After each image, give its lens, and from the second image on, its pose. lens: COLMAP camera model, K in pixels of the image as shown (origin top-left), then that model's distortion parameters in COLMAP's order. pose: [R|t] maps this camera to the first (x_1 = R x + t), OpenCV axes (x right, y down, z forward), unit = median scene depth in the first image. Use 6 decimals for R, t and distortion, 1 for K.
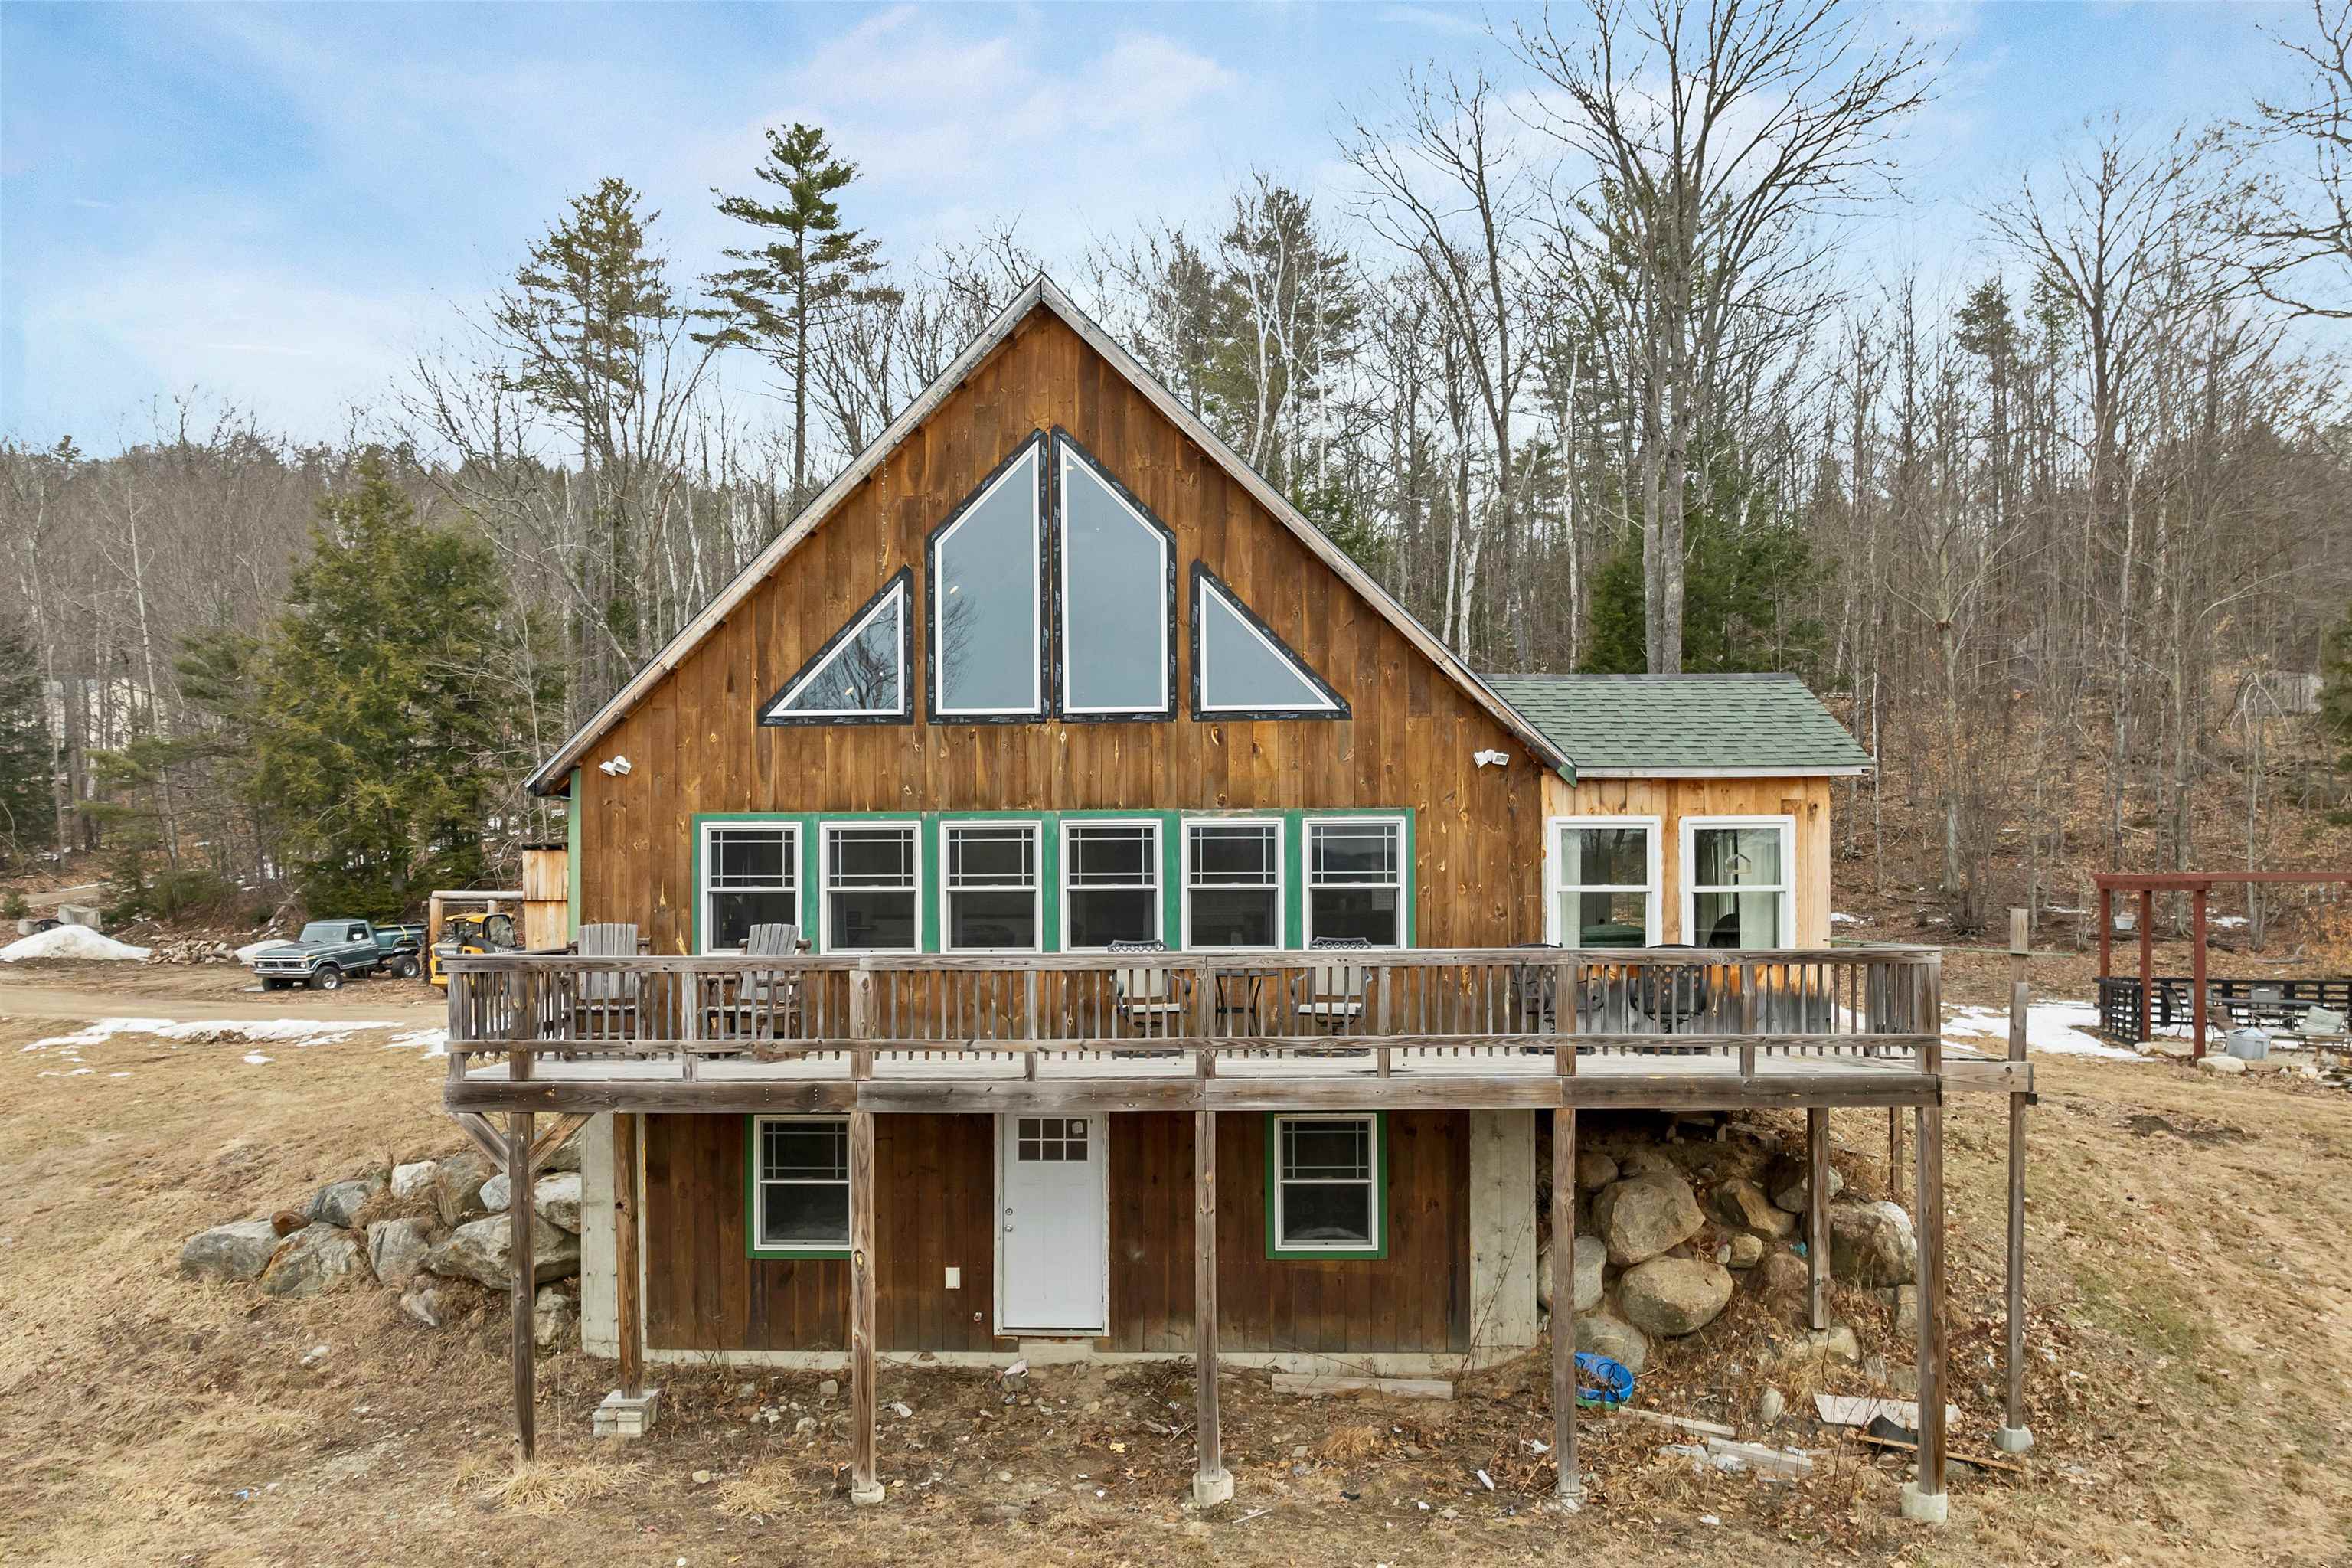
lens RADIAL K [[1675.2, 0, 1188.0], [0, 1675.2, 879.4], [0, 0, 1]] dist [-0.003971, -0.050203]
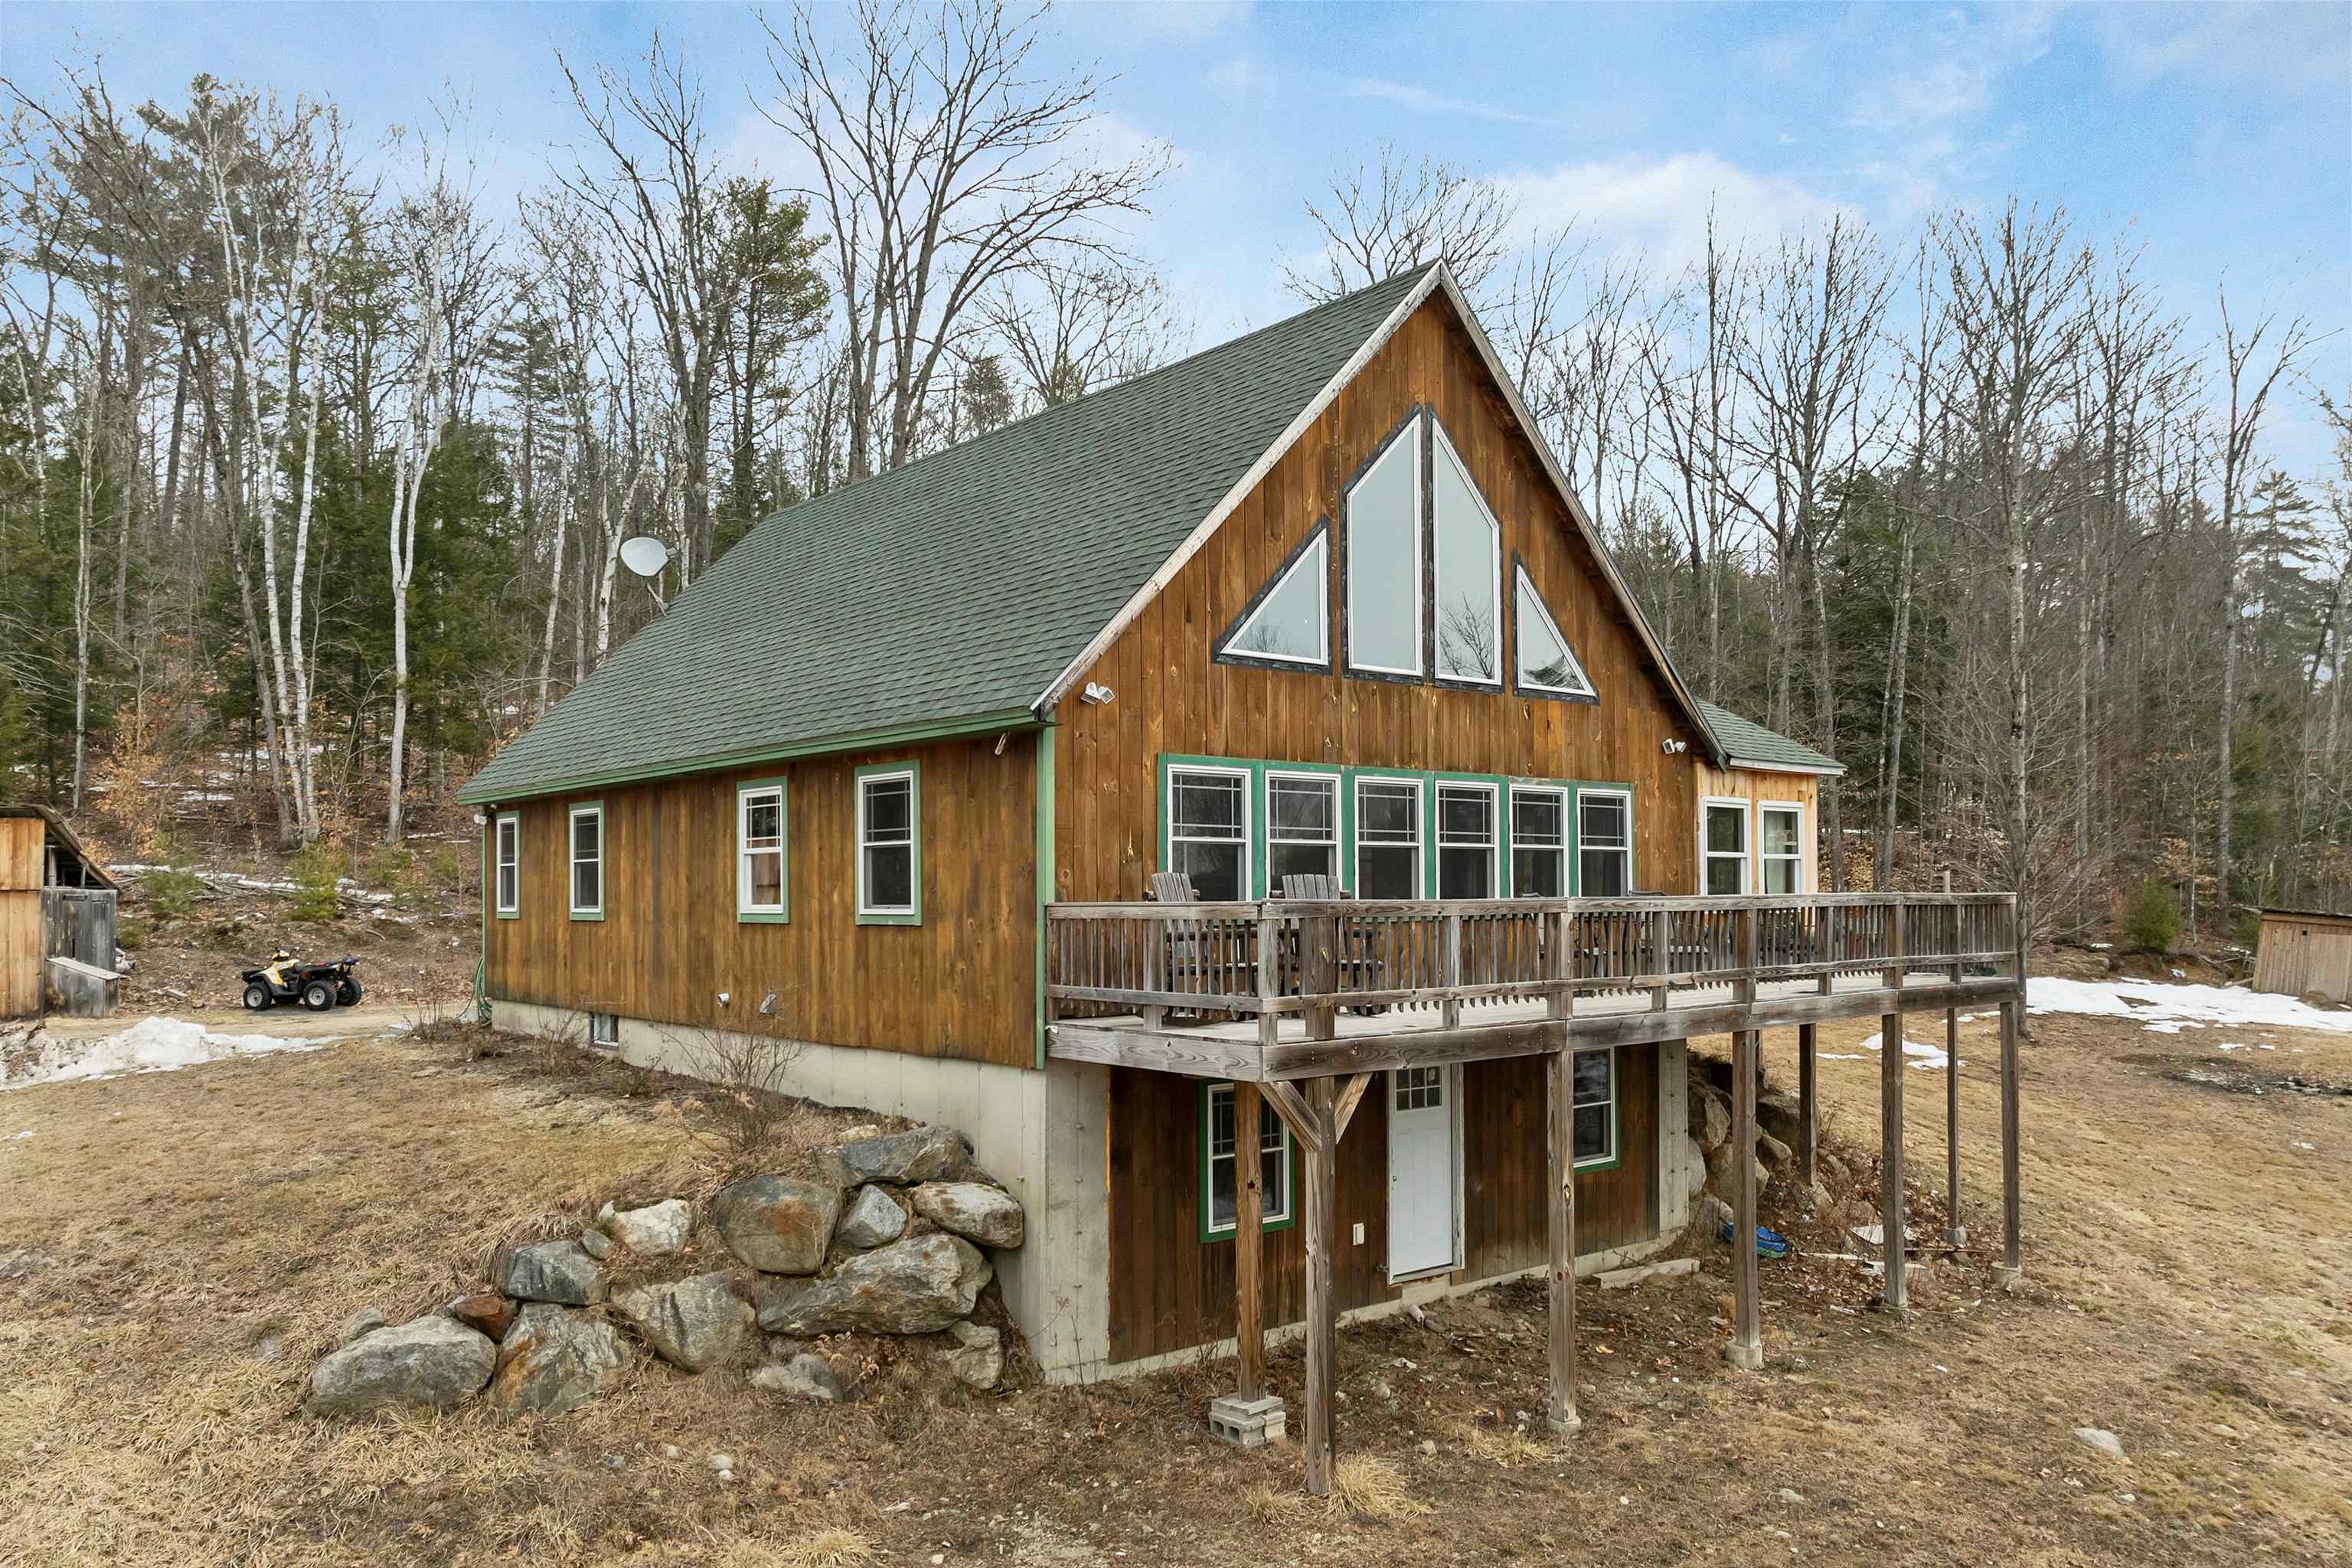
lens RADIAL K [[1675.2, 0, 1188.0], [0, 1675.2, 879.4], [0, 0, 1]] dist [-0.003971, -0.050203]
pose [[0.742128, 0.007539, 0.670216, -0.889577], [-0.000698, 0.999945, -0.010476, 0.037575], [-0.670258, 0.007306, 0.742092, 0.328312]]
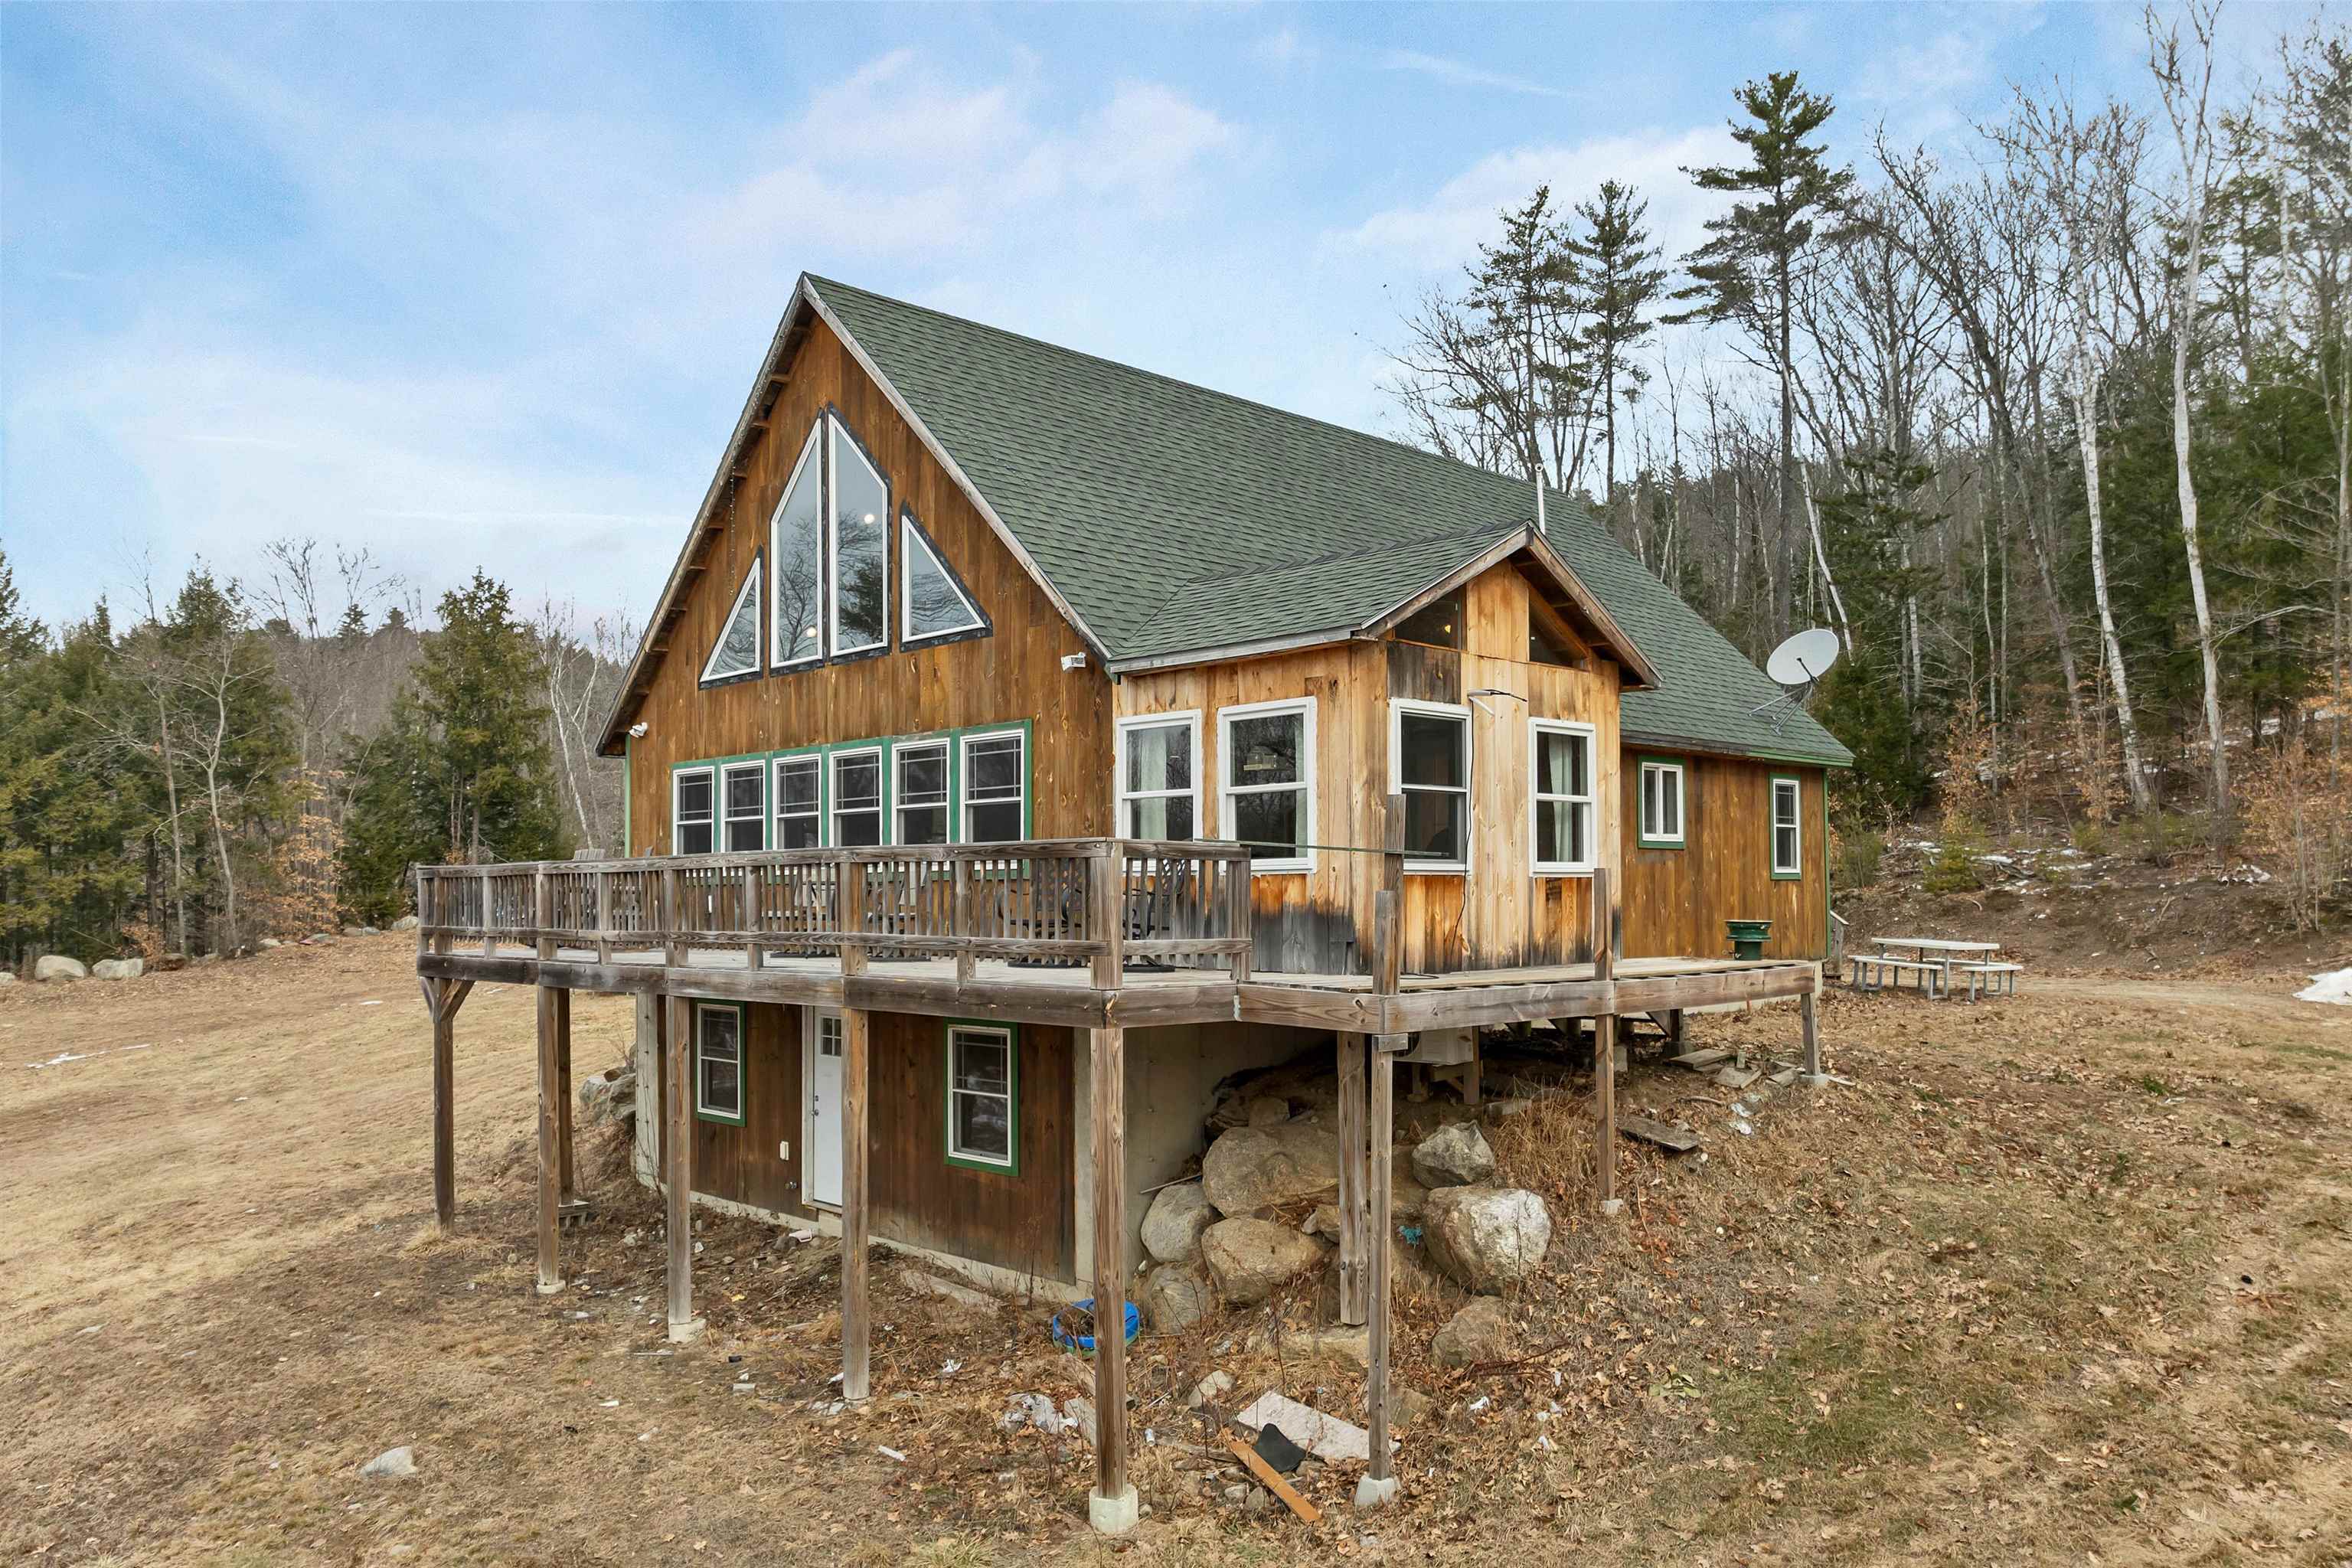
lens RADIAL K [[1675.2, 0, 1188.0], [0, 1675.2, 879.4], [0, 0, 1]] dist [-0.003971, -0.050203]
pose [[0.725106, -0.003235, -0.688630, 0.870124], [0.003494, 0.999993, -0.001019, 0.051895], [0.688628, -0.001667, 0.725113, 0.350428]]
